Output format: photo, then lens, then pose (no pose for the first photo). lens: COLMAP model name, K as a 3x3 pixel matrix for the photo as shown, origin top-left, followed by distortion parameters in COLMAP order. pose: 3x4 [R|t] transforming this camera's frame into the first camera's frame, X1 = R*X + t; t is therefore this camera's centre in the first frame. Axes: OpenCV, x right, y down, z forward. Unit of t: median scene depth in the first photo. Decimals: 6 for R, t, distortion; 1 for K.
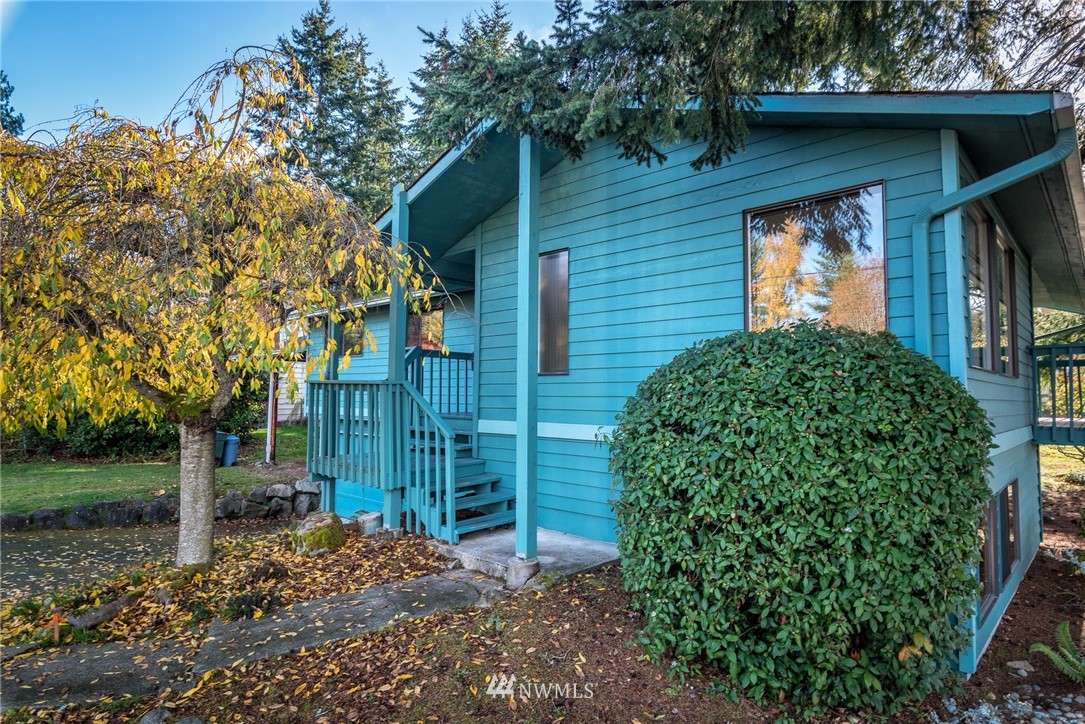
lens RADIAL K [[620.2, 0, 542.9], [0, 620.2, 361.9], [0, 0, 1]] dist [0.000336, -0.000052]
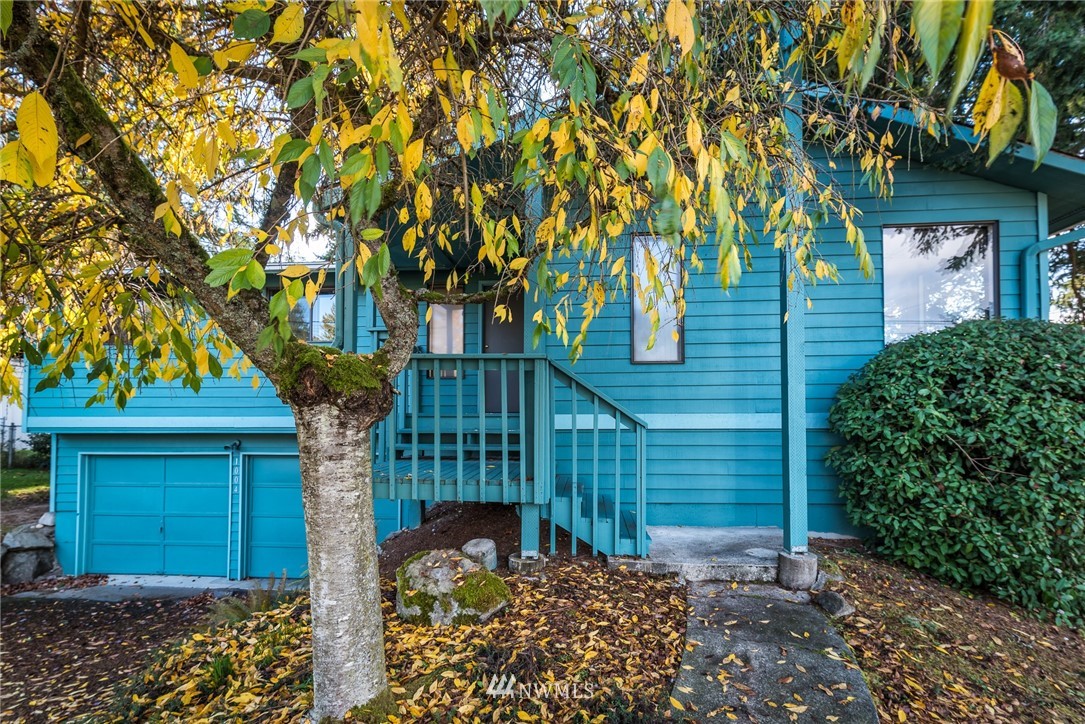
lens RADIAL K [[480.2, 0, 543.1], [0, 480.2, 408.5], [0, 0, 1]] dist [0.004422, 0.000324]
pose [[0.768659, 0.006821, 0.639622, -0.697195], [-0.025151, 0.999492, 0.019566, 0.093062], [-0.639164, -0.031127, 0.768440, 0.638957]]
